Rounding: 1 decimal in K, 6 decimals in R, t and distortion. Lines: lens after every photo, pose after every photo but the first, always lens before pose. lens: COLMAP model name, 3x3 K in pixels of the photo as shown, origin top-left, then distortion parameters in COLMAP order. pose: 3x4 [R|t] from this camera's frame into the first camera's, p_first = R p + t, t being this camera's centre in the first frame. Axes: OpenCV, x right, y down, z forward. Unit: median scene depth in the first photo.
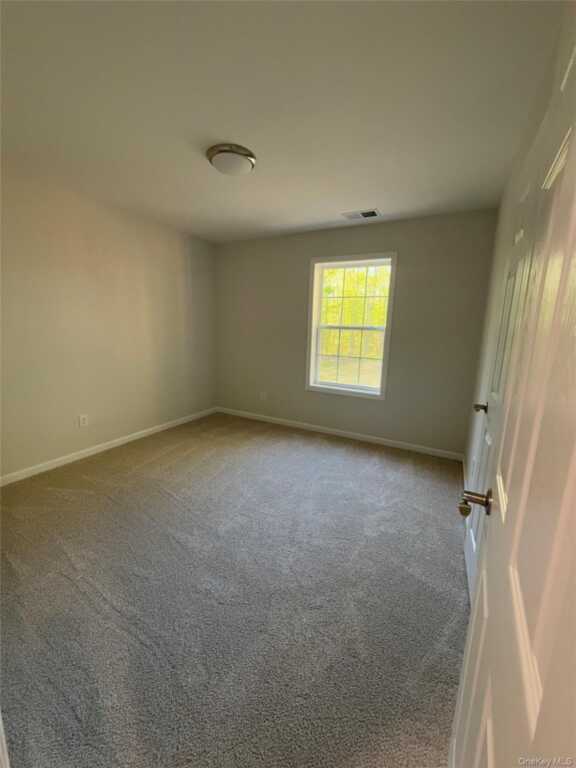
lens RADIAL K [[306.9, 0, 290.7], [0, 306.9, 382.8], [0, 0, 1]] dist [0.000395, -0.000007]
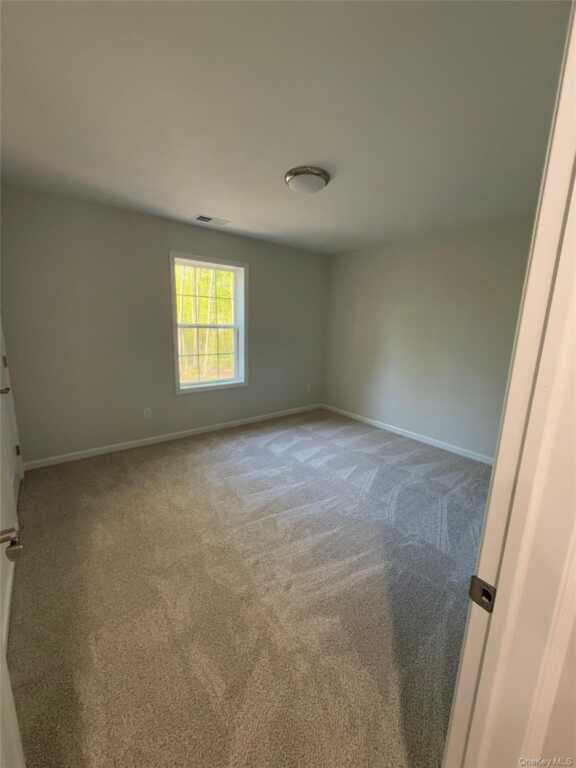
lens RADIAL K [[306.9, 0, 289.9], [0, 306.9, 382.7], [0, 0, 1]] dist [0.000395, -0.000007]
pose [[0.376530, -0.190579, 0.906590, -0.689063], [0.160781, 0.977203, 0.138647, -0.091284], [-0.912346, 0.093558, 0.398588, 0.347488]]
